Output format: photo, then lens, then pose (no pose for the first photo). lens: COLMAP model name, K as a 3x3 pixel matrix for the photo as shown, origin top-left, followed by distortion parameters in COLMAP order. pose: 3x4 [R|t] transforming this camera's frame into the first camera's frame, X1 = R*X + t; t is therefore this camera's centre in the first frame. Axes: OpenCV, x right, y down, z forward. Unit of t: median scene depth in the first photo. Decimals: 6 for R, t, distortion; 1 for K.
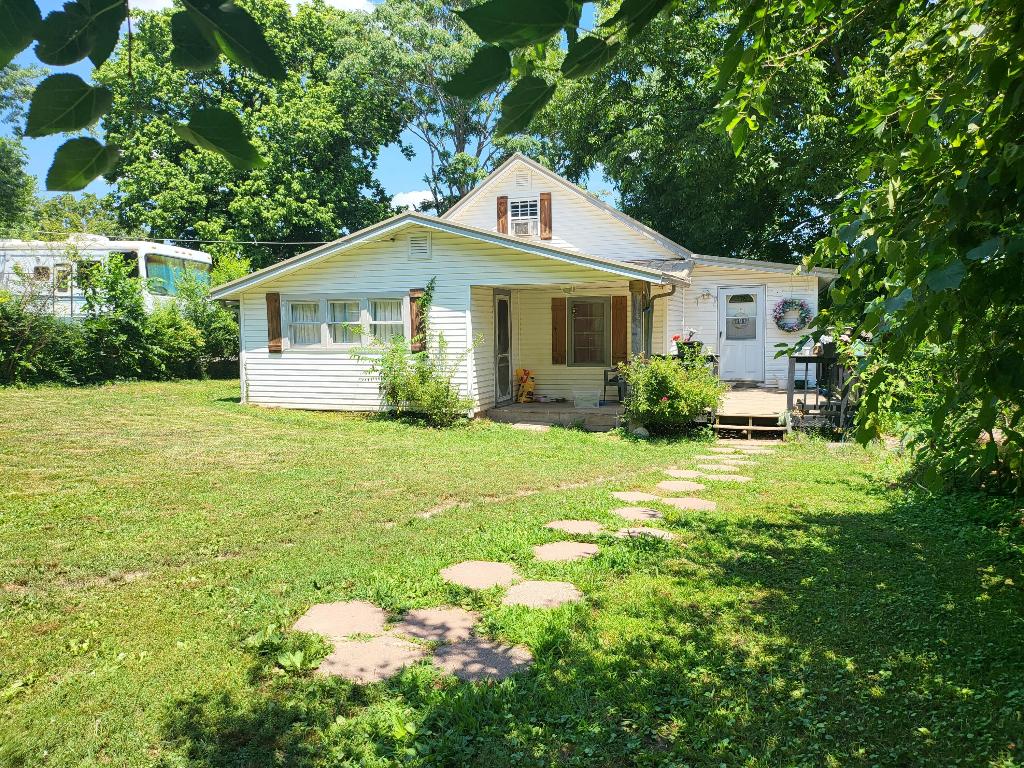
lens RADIAL K [[717.5, 0, 509.7], [0, 717.5, 392.6], [0, 0, 1]] dist [0.058295, -0.055593]
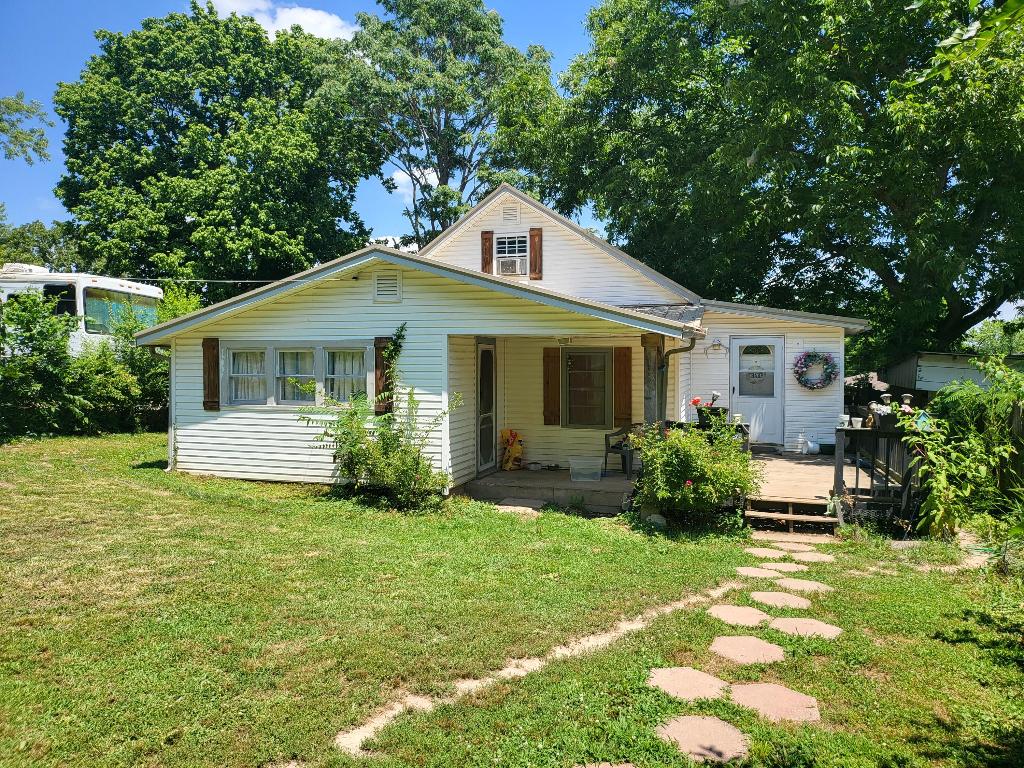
lens RADIAL K [[717.5, 0, 517.8], [0, 717.5, 383.6], [0, 0, 1]] dist [0.058295, -0.055593]
pose [[0.999288, 0.011805, 0.035833, -0.001972], [-0.009621, 0.998120, -0.060523, -0.030087], [-0.036480, 0.060136, 0.997523, 0.120870]]
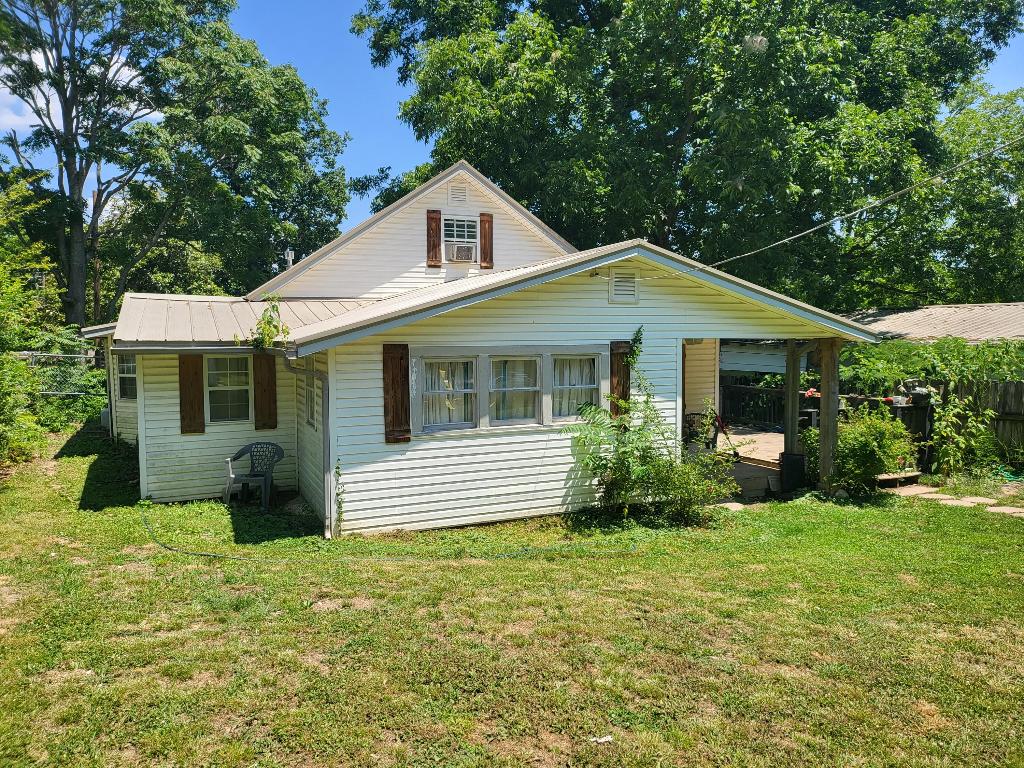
lens RADIAL K [[717.5, 0, 508.3], [0, 717.5, 381.7], [0, 0, 1]] dist [0.058295, -0.055593]
pose [[0.725206, -0.040475, 0.687341, -0.522242], [0.060946, 0.998126, -0.005528, -0.075394], [-0.685829, 0.045899, 0.726314, 0.383488]]
